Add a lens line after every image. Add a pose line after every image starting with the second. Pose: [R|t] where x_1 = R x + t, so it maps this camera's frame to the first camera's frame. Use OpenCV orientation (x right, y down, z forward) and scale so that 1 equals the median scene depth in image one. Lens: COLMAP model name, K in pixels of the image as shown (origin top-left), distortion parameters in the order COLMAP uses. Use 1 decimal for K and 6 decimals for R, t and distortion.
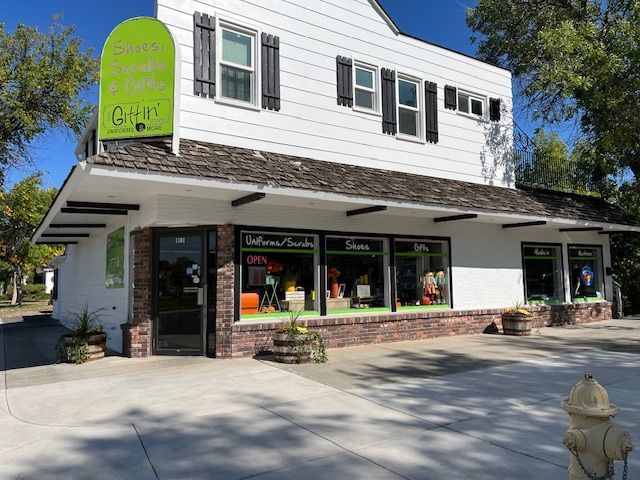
lens RADIAL K [[485.3, 0, 319.7], [0, 485.3, 242.4], [0, 0, 1]] dist [0.053886, -0.029705]
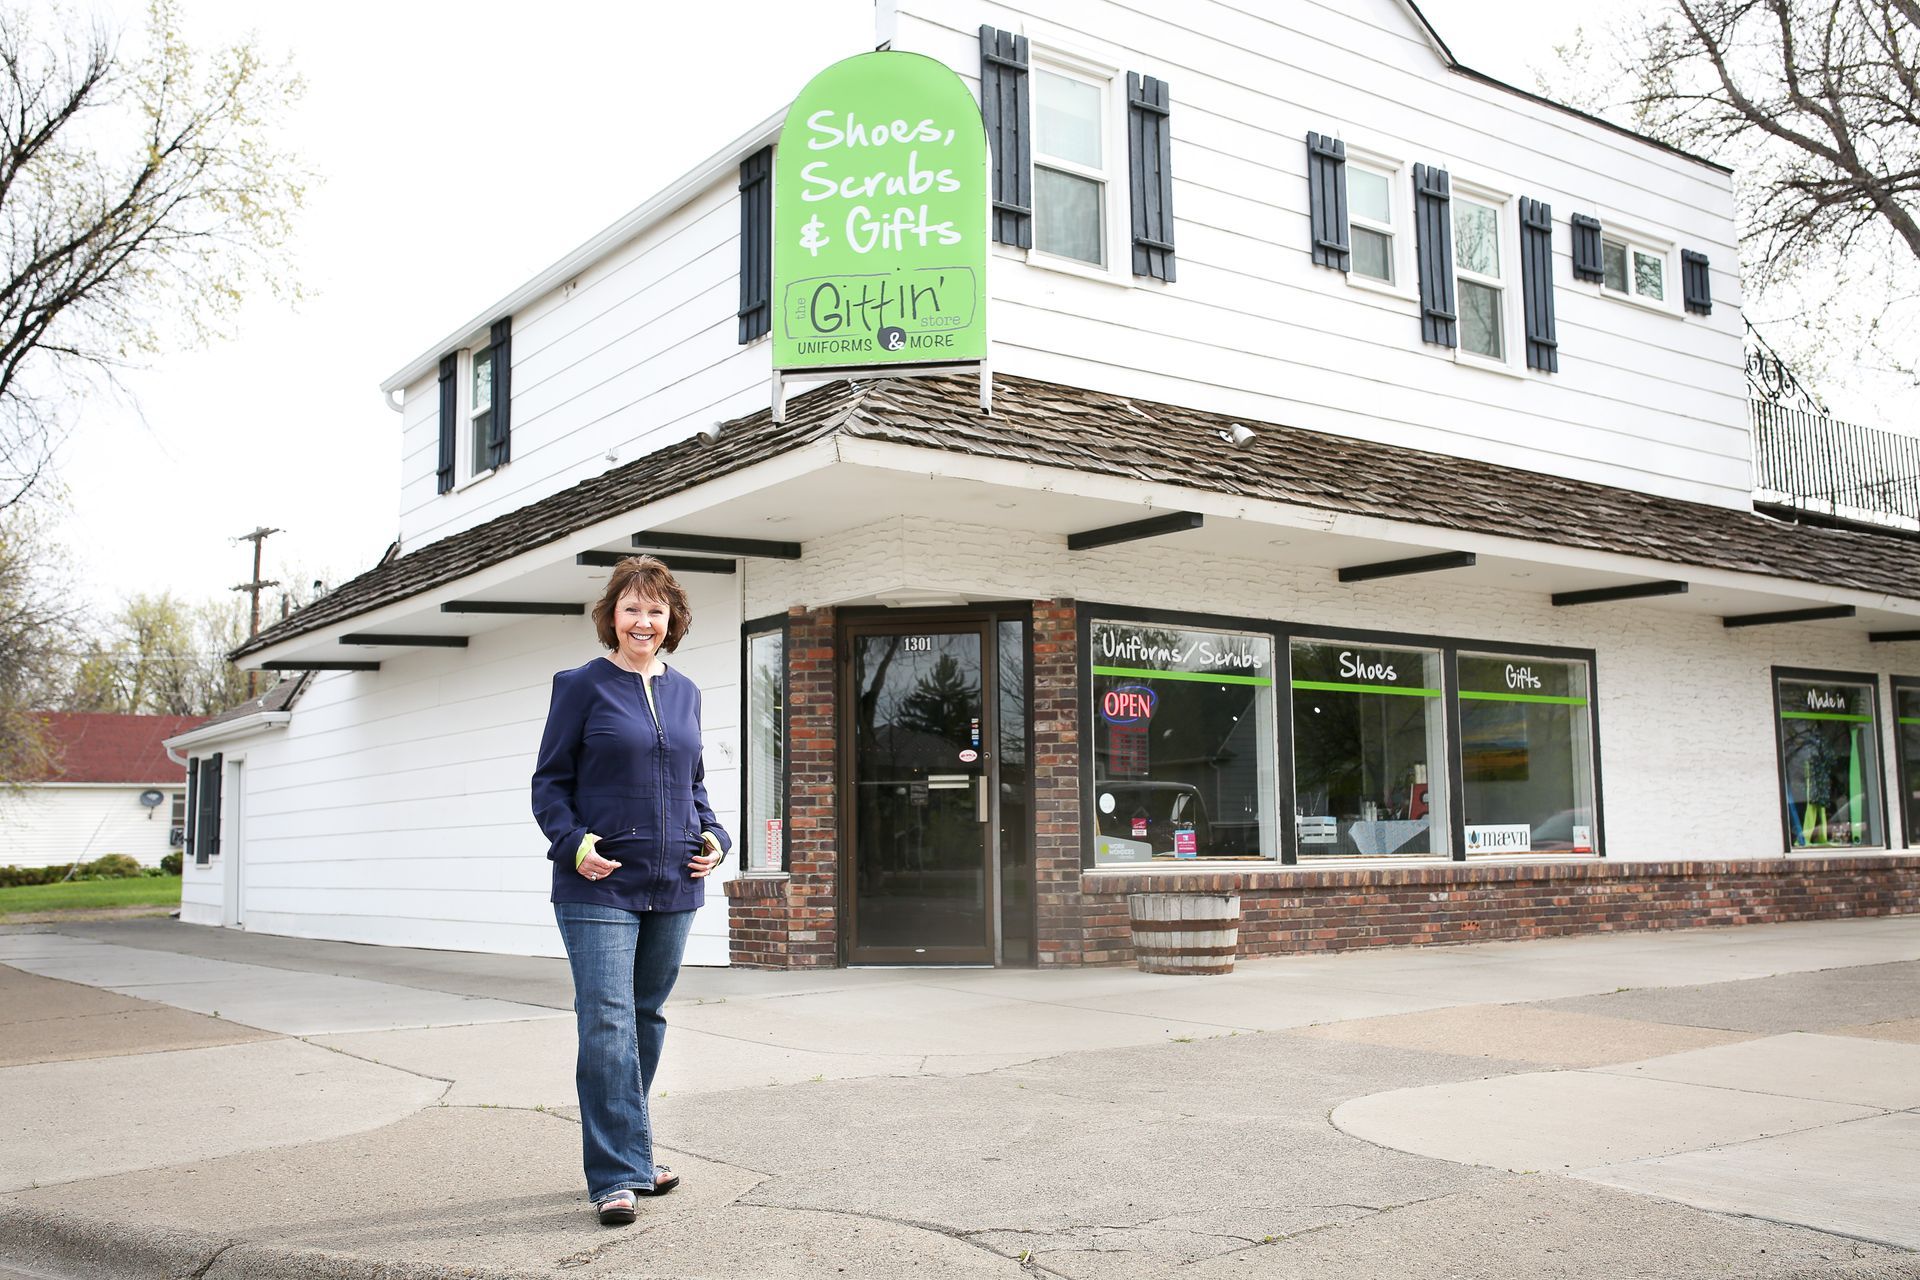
lens RADIAL K [[1813.7, 0, 952.2], [0, 1813.7, 637.1], [0, 0, 1]] dist [-0.030923, 0.000000]
pose [[0.998677, 0.008749, 0.050681, -0.282110], [-0.006953, 0.999345, -0.035504, 0.032689], [-0.050959, 0.035105, 0.998084, -0.283589]]
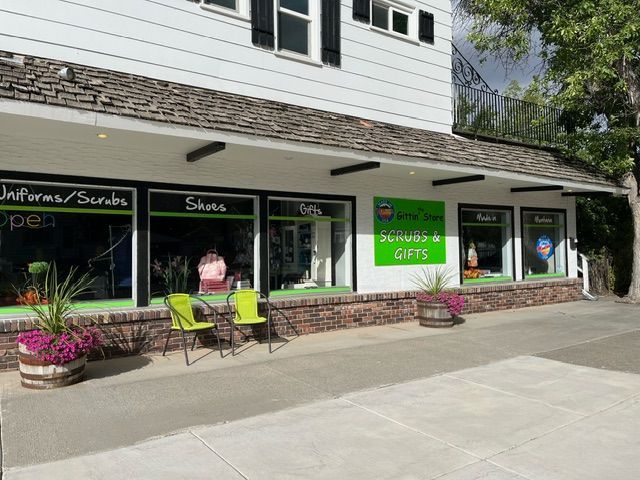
lens RADIAL K [[485.3, 0, 319.0], [0, 485.3, 238.0], [0, 0, 1]] dist [0.053886, -0.029705]
pose [[0.999885, 0.005196, 0.014239, 0.227267], [-0.005982, 0.998429, 0.055709, 0.014072], [-0.013928, -0.055788, 0.998346, 0.286959]]
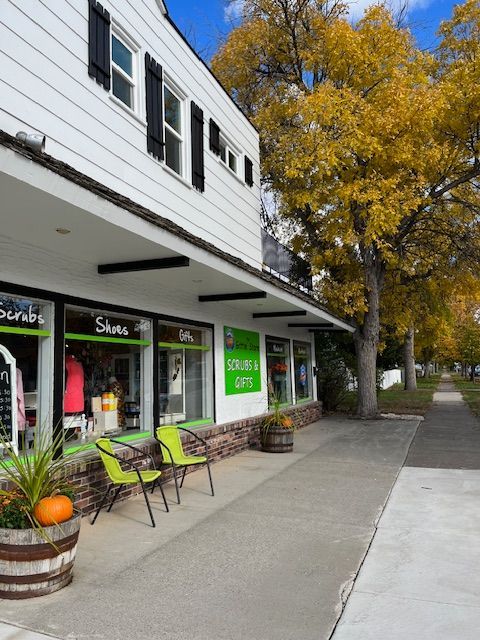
lens RADIAL K [[485.3, 0, 242.3], [0, 485.3, 326.4], [0, 0, 1]] dist [0.053886, -0.029705]
pose [[0.825060, 0.052121, 0.562637, -0.119460], [-0.035480, 0.998550, -0.040475, 0.023693], [-0.563931, 0.013432, 0.825713, 0.422719]]
